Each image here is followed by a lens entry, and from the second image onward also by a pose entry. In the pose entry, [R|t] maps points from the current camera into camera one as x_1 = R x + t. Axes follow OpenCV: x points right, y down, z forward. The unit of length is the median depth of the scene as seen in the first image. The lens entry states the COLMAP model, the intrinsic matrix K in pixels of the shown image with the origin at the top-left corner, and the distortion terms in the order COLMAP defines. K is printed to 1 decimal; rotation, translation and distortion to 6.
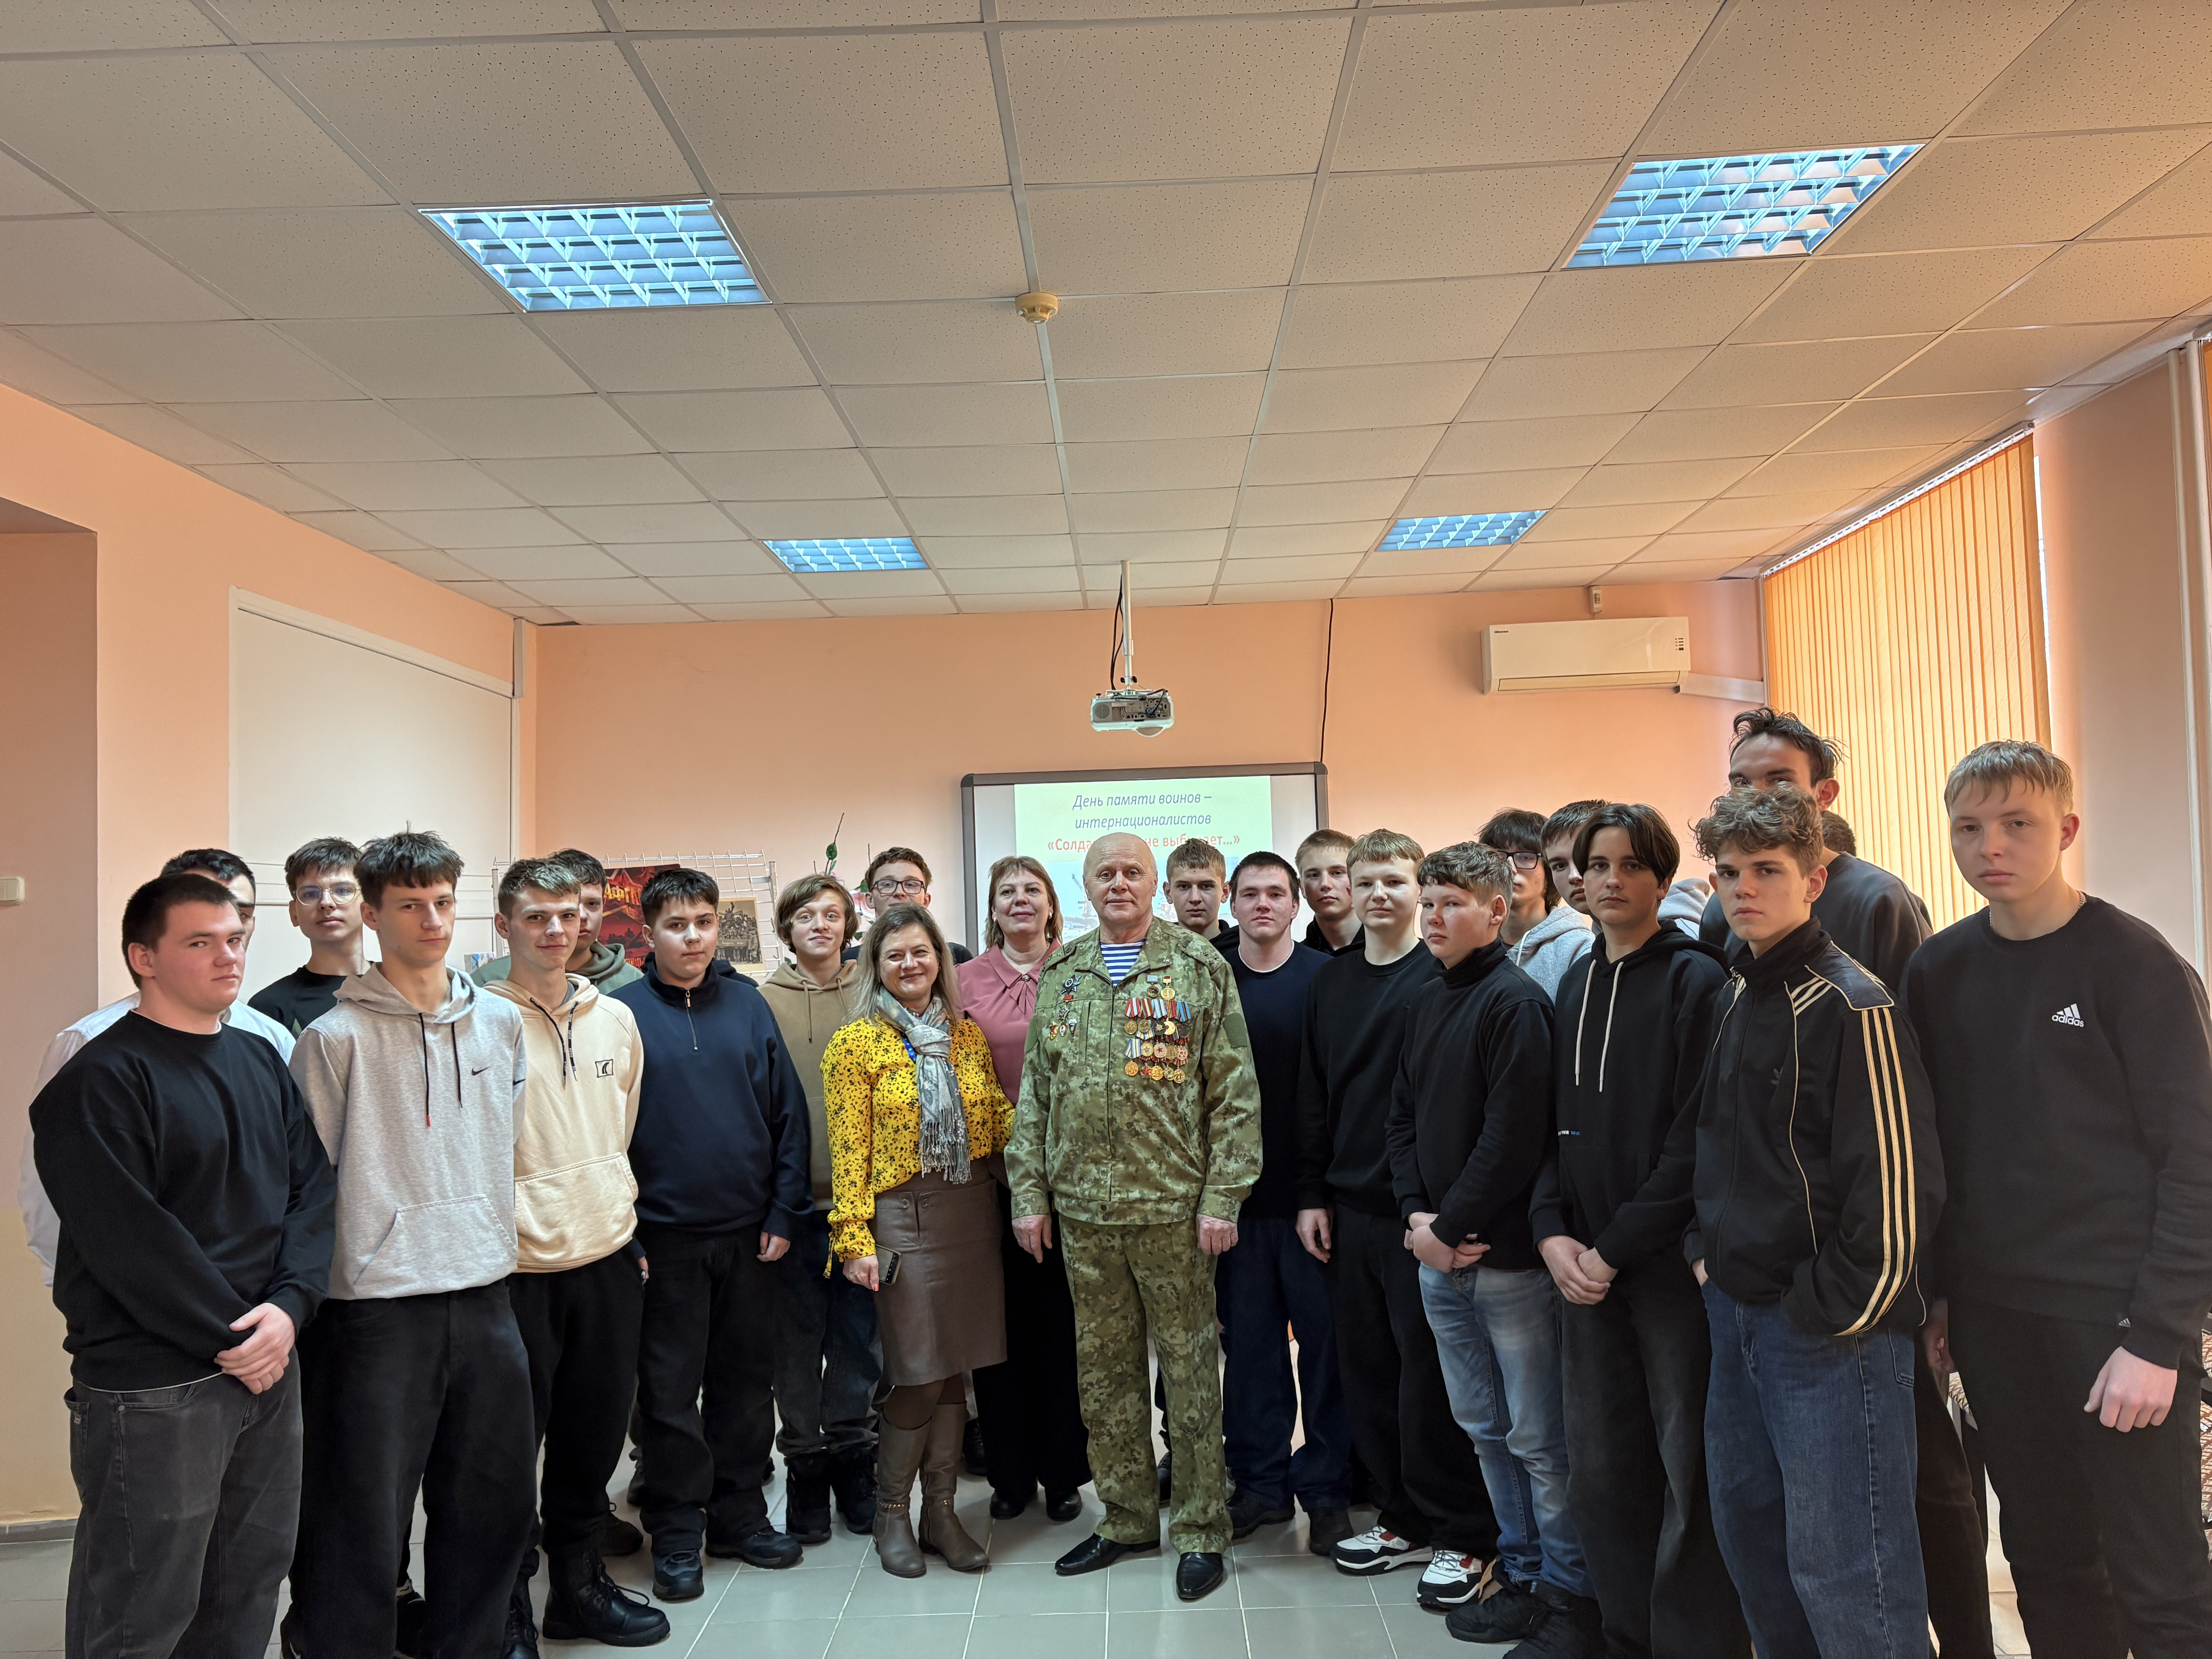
lens RADIAL K [[1652.1, 0, 1101.2], [0, 1652.1, 834.6], [0, 0, 1]] dist [0.053446, -0.067285]
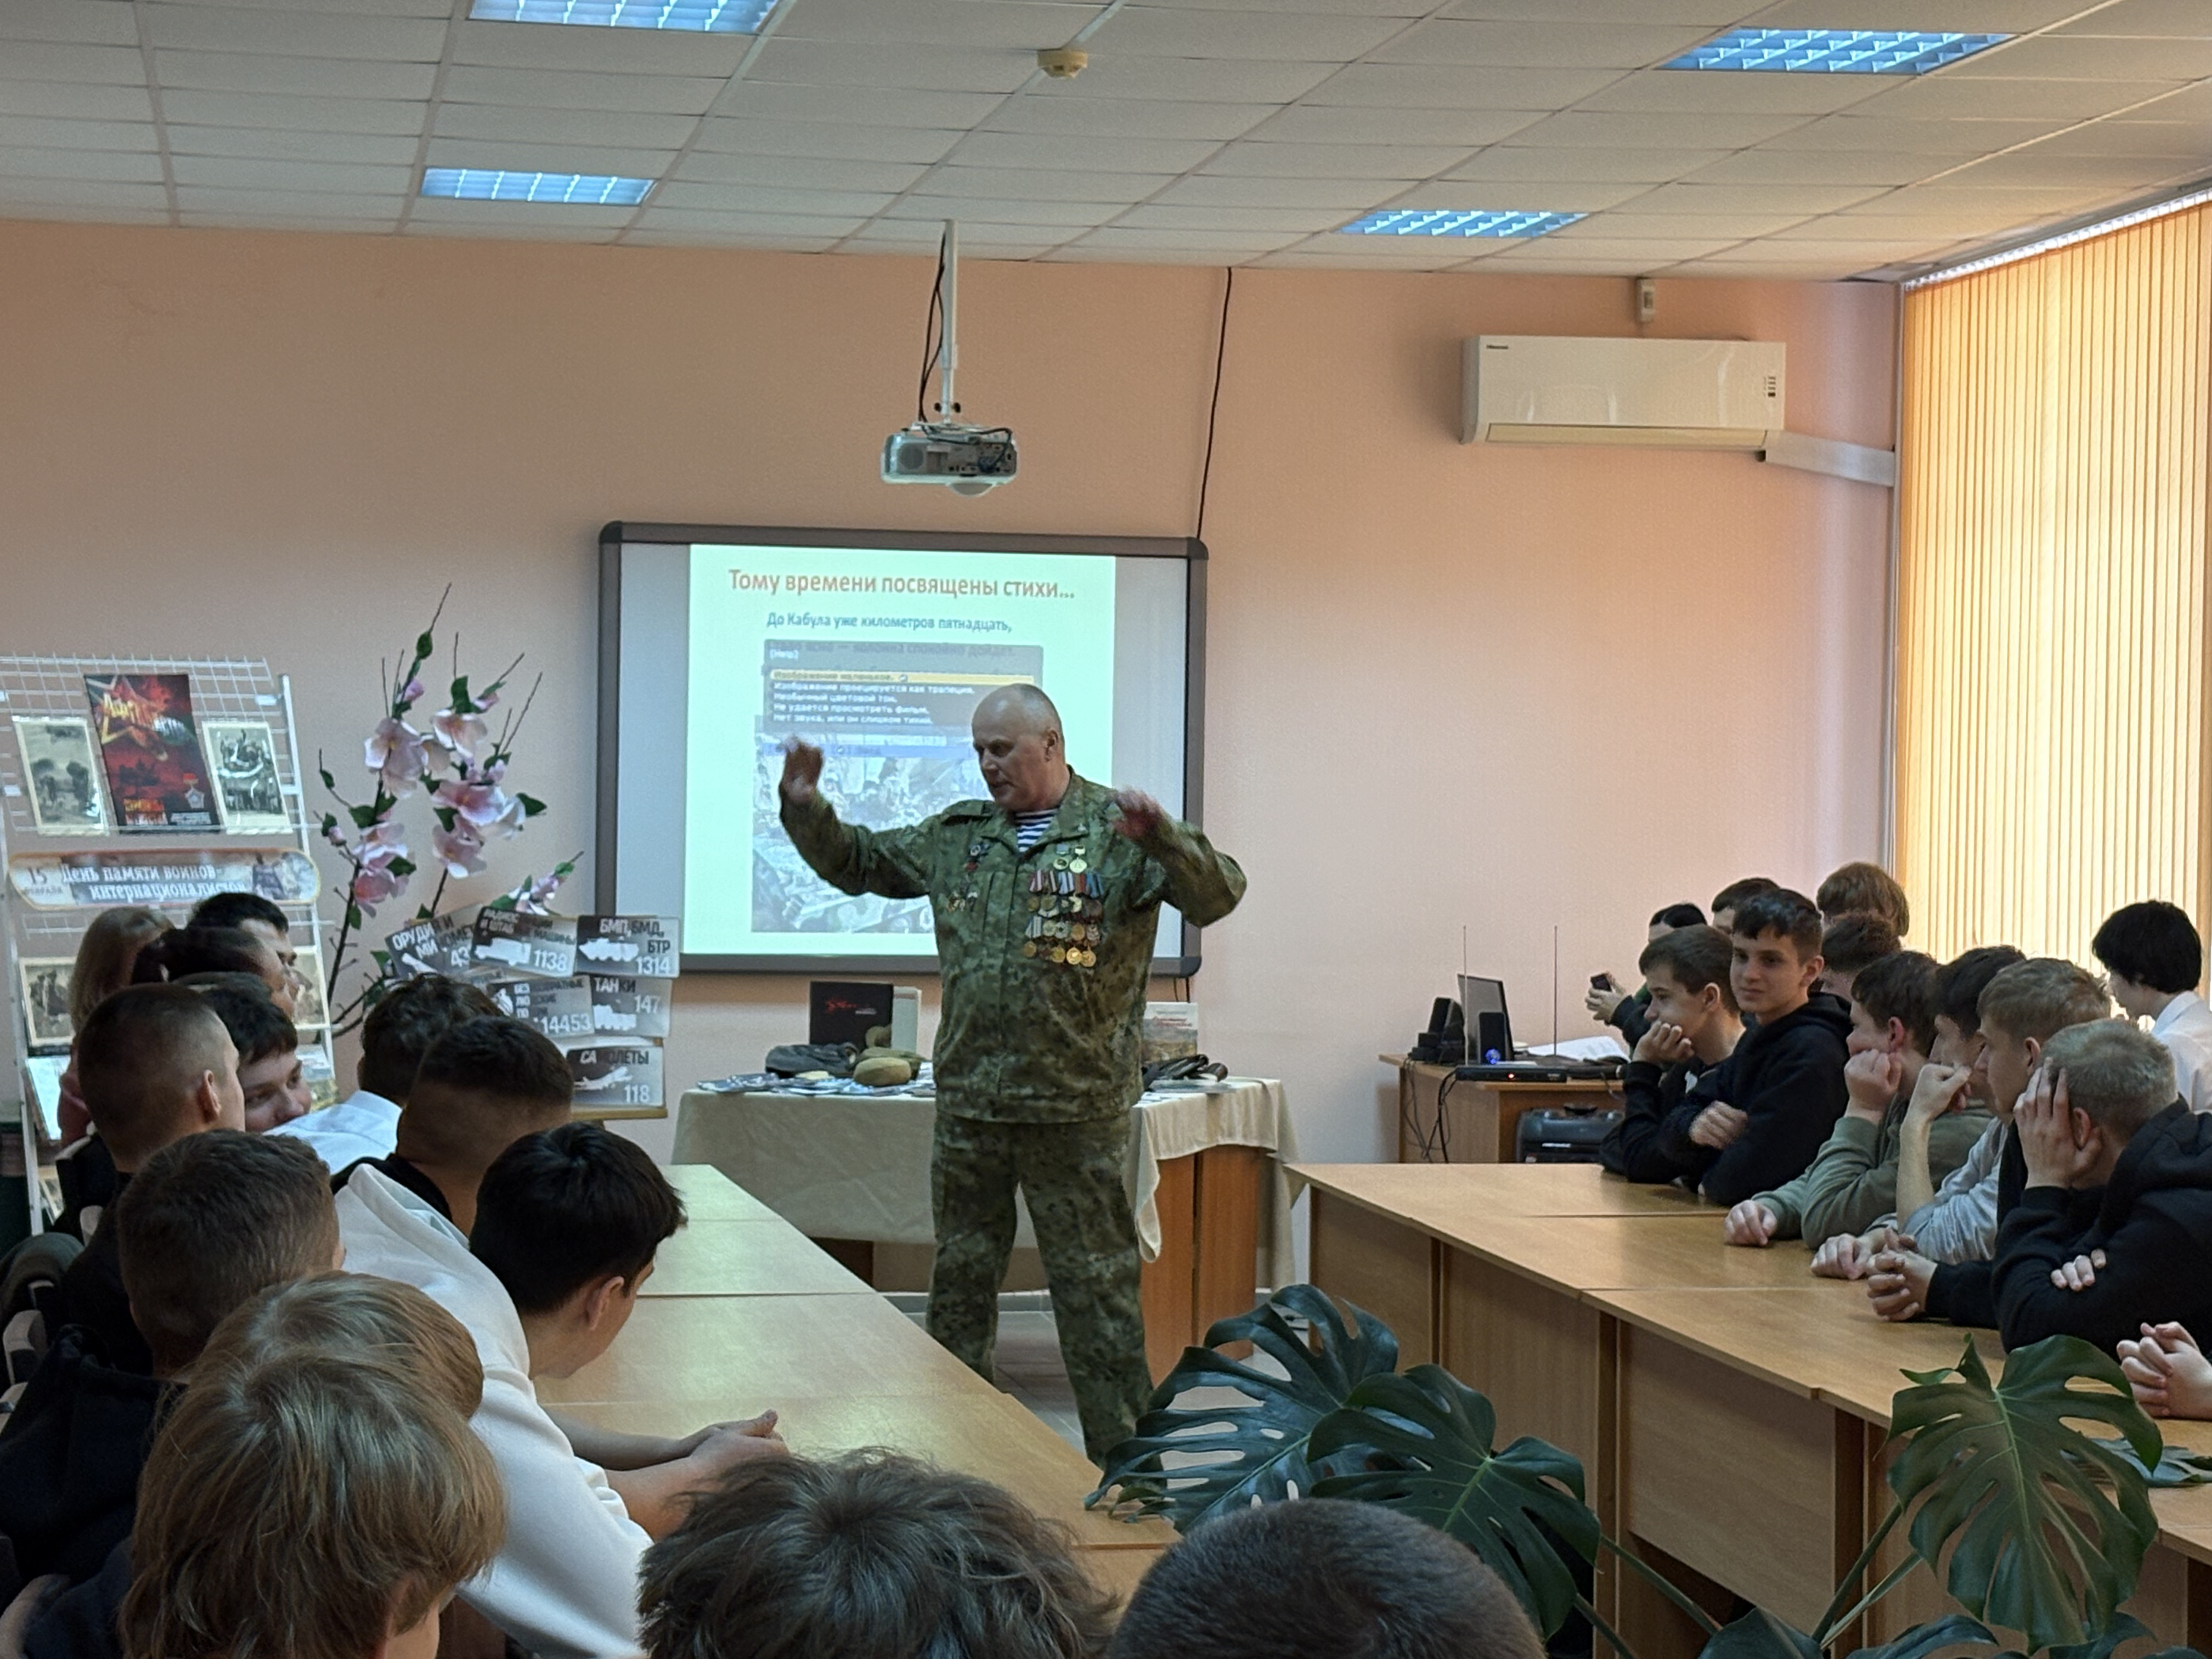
lens RADIAL K [[4804.4, 0, 1106.0], [0, 4804.4, 829.5], [0, 0, 1]] dist [0.310107, -1.434122]
pose [[0.979195, 0.050615, 0.196509, -0.280396], [-0.060971, 0.997032, 0.047009, -0.021915], [-0.193546, -0.058012, 0.979375, -0.845653]]
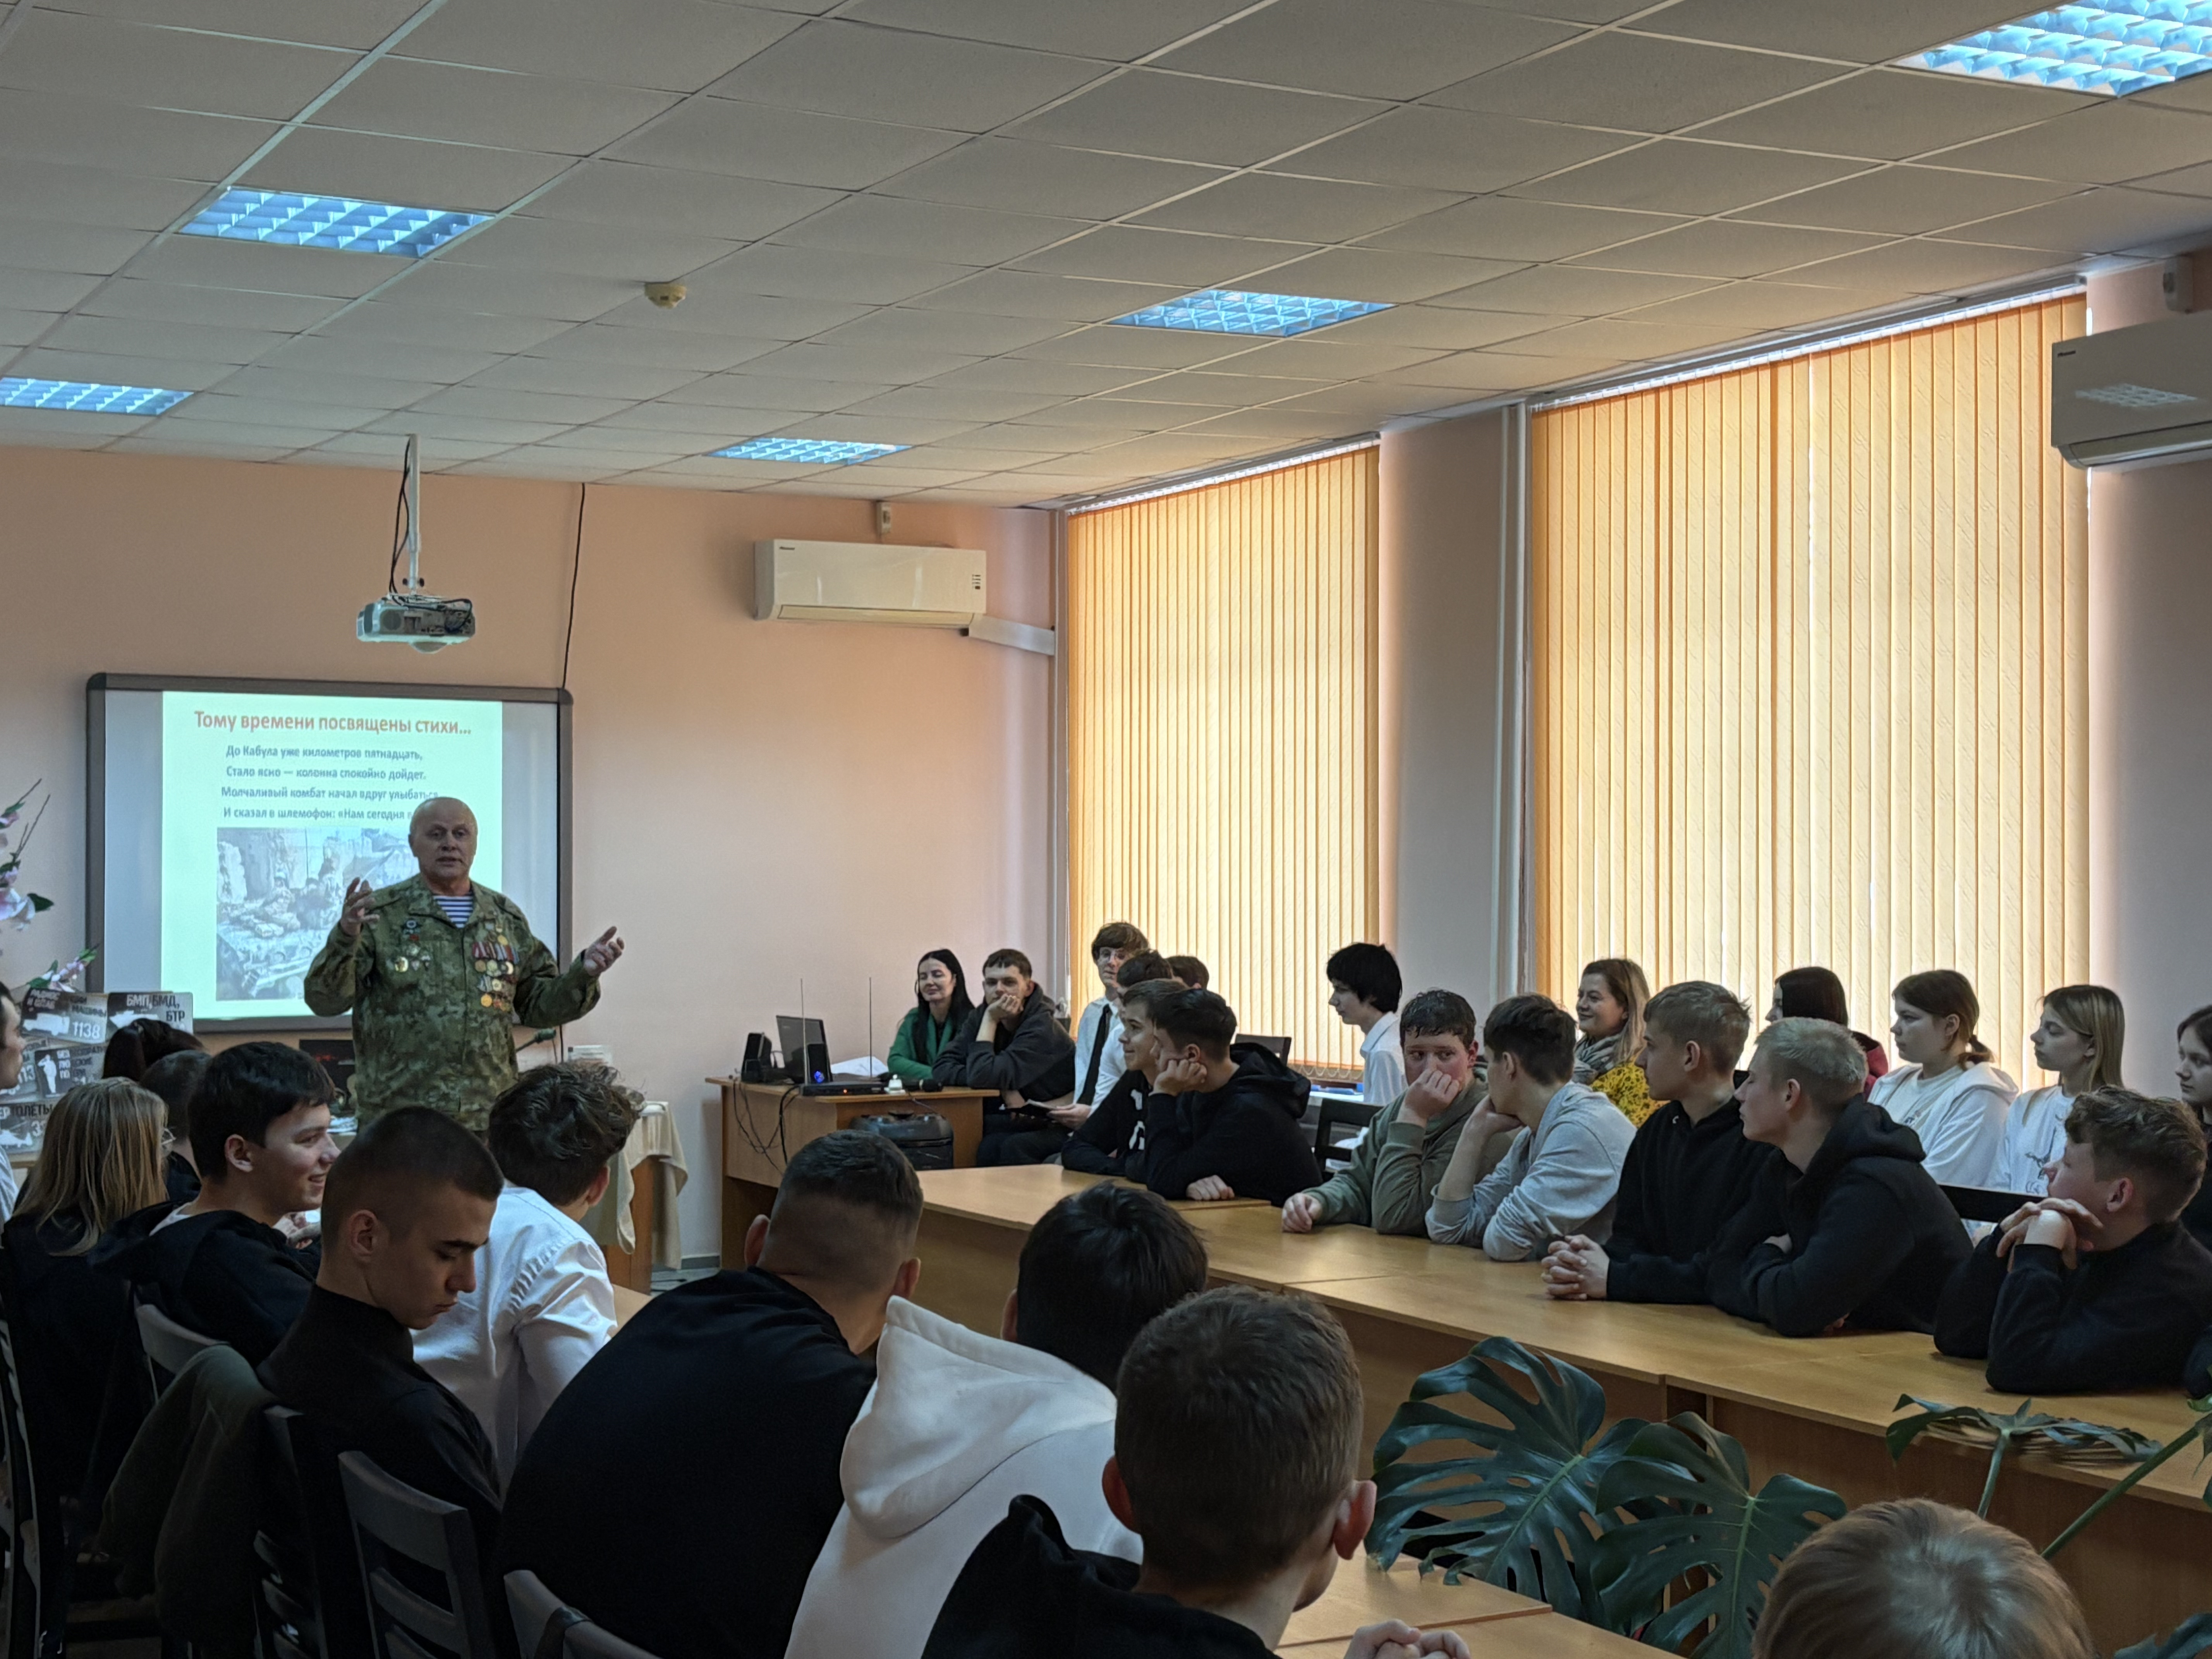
lens RADIAL K [[3132.3, 0, 1099.7], [0, 3132.3, 835.8], [0, 0, 1]] dist [0.253350, -0.949503]
pose [[0.872508, 0.042902, 0.486713, -0.438013], [-0.054300, 0.998481, 0.009330, -0.002142], [-0.485573, -0.034570, 0.873512, -0.522001]]
